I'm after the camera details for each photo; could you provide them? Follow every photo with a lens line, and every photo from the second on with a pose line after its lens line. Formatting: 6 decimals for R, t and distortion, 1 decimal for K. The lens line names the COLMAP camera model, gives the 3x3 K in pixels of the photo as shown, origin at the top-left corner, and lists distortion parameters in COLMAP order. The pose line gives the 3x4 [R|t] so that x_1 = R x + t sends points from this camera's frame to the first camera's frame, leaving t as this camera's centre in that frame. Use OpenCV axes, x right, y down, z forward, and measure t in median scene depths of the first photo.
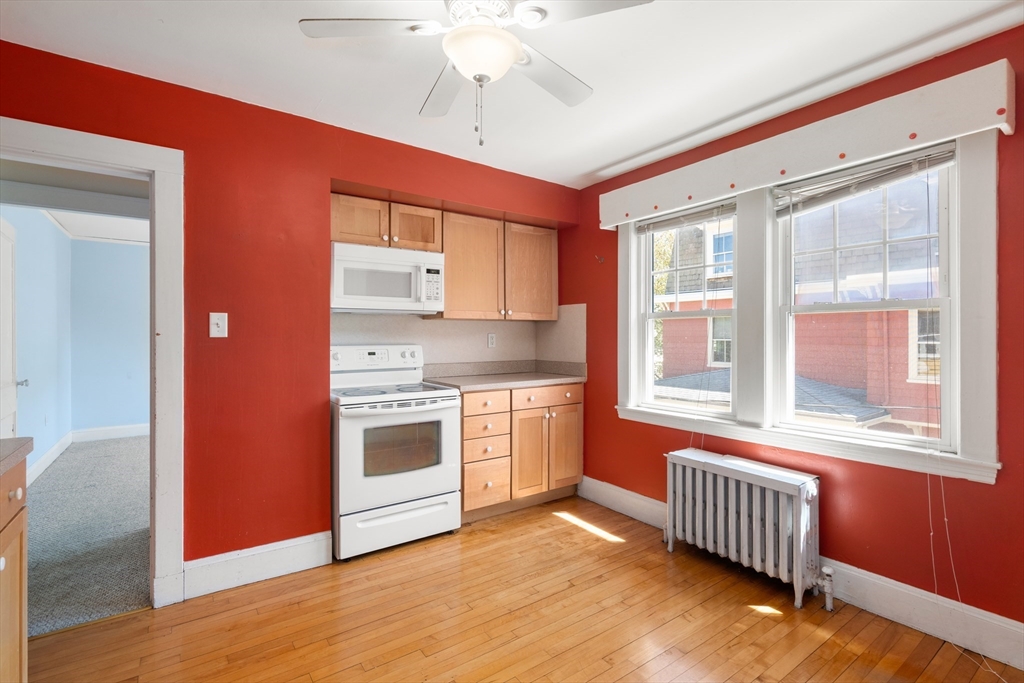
lens RADIAL K [[475.2, 0, 513.7], [0, 475.2, 336.7], [0, 0, 1]] dist [-0.008223, 0.003855]
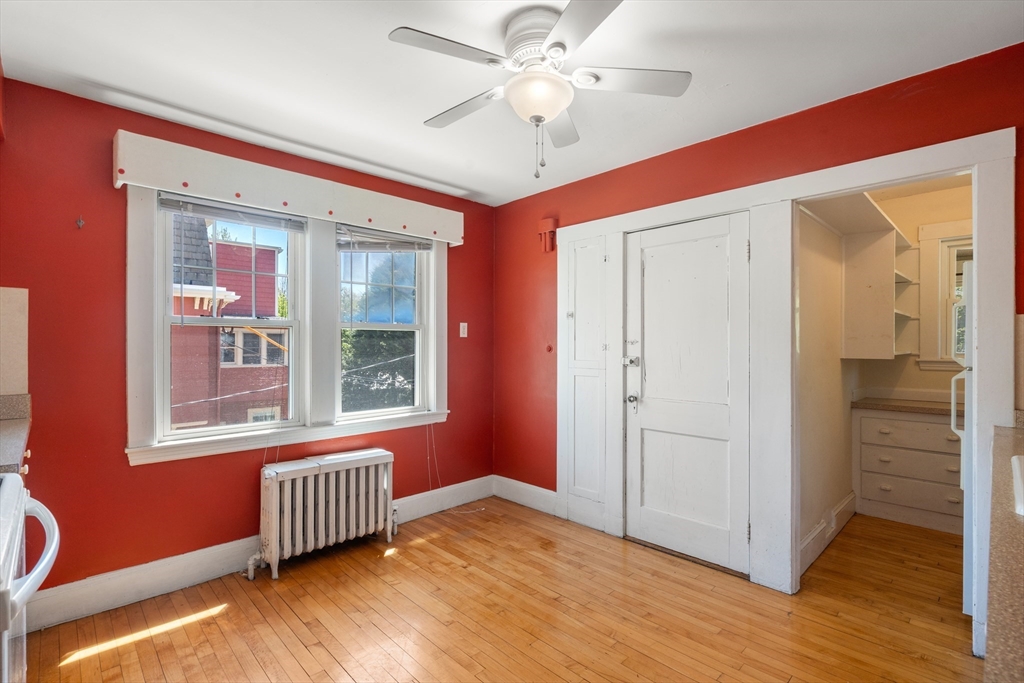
lens RADIAL K [[475.2, 0, 514.8], [0, 475.2, 344.7], [0, 0, 1]] dist [-0.008223, 0.003855]
pose [[-0.158577, -0.006510, 0.987325, -0.745768], [-0.007573, 0.999957, 0.005377, -0.017103], [-0.987318, -0.006625, -0.158619, 0.772263]]
